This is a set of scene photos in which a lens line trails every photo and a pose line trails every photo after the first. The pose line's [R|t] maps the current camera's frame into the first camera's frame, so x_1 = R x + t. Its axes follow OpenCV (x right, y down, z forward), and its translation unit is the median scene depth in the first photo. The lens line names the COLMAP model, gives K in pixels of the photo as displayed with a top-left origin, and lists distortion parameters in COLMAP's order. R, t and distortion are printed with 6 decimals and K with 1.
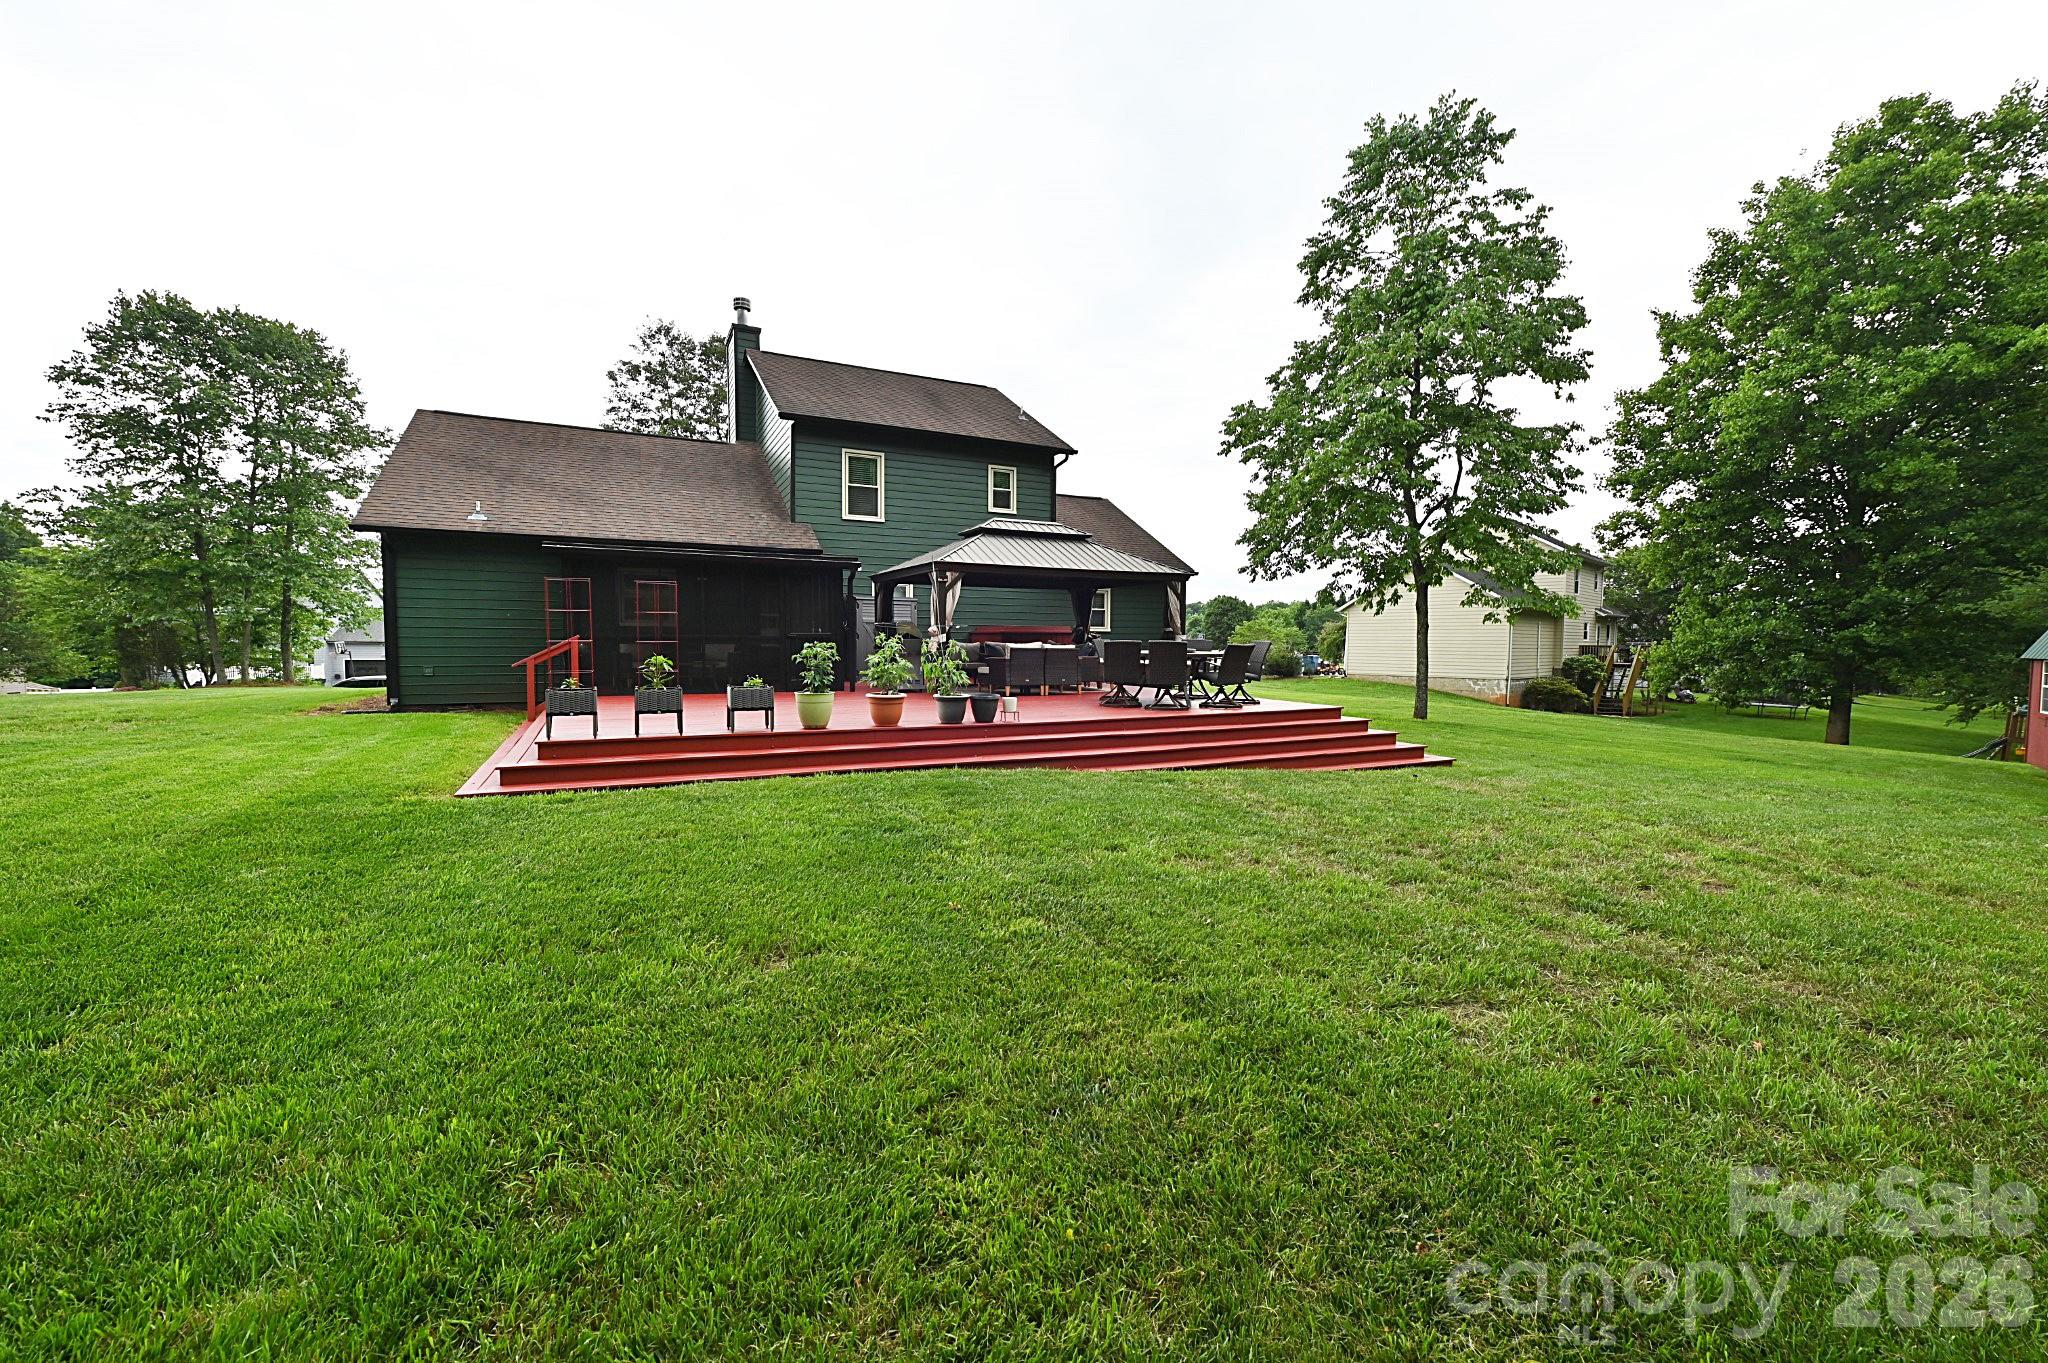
lens RADIAL K [[808.4, 0, 1025.3], [0, 808.4, 686.1], [0, 0, 1]] dist [-0.010129, -0.000116]
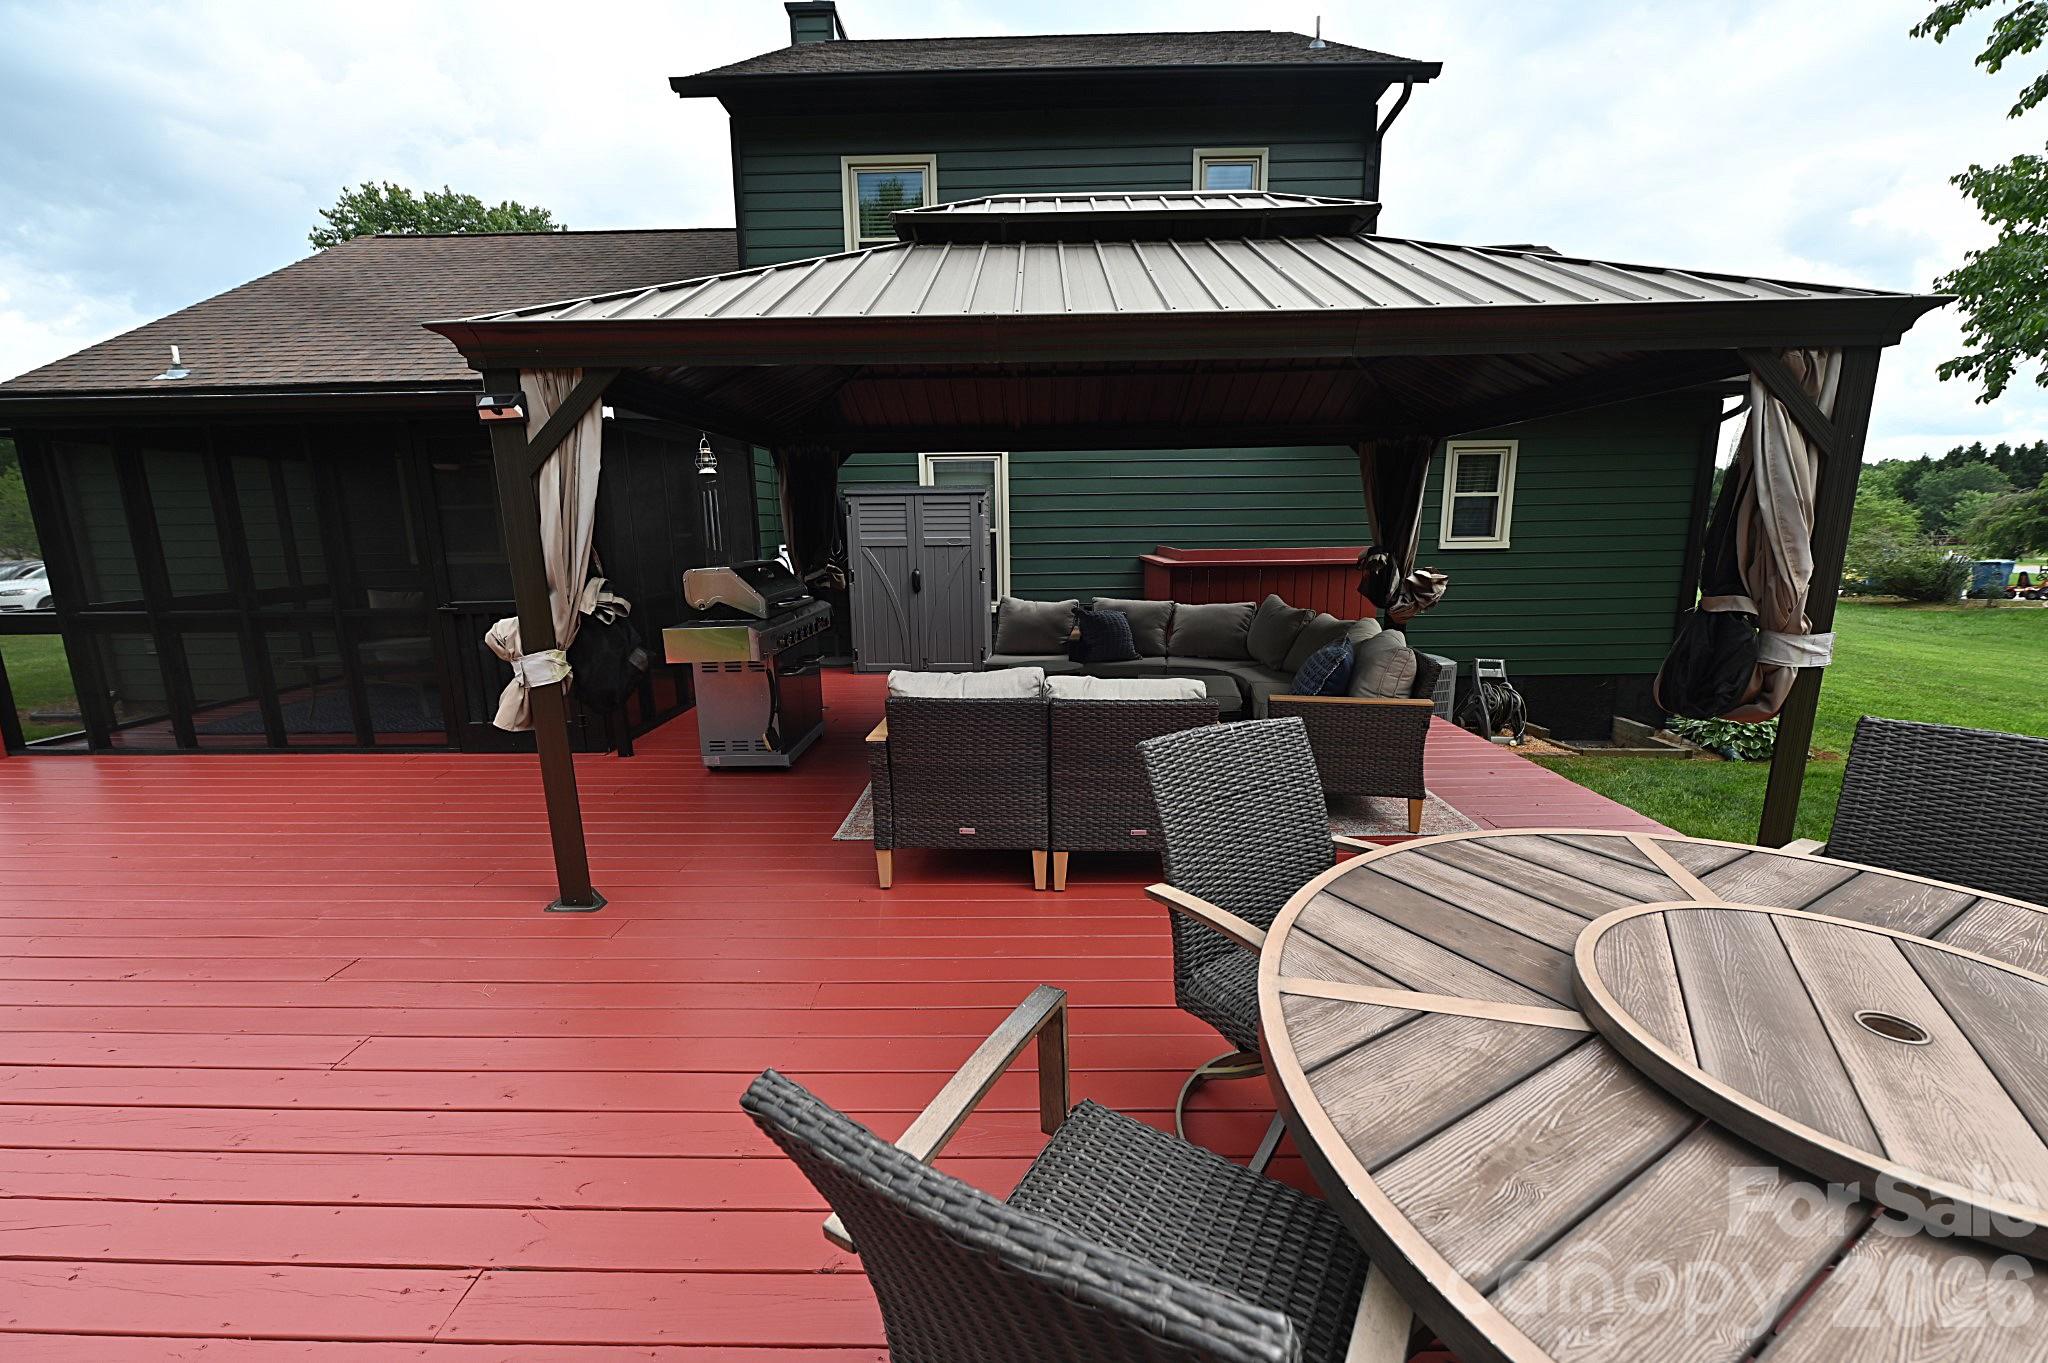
lens RADIAL K [[808.4, 0, 1025.3], [0, 808.4, 686.1], [0, 0, 1]] dist [-0.010129, -0.000116]
pose [[0.886007, 0.073394, -0.457826, 0.079919], [-0.008851, 0.989890, 0.141560, -0.053606], [0.463587, -0.121371, 0.877699, 0.518545]]
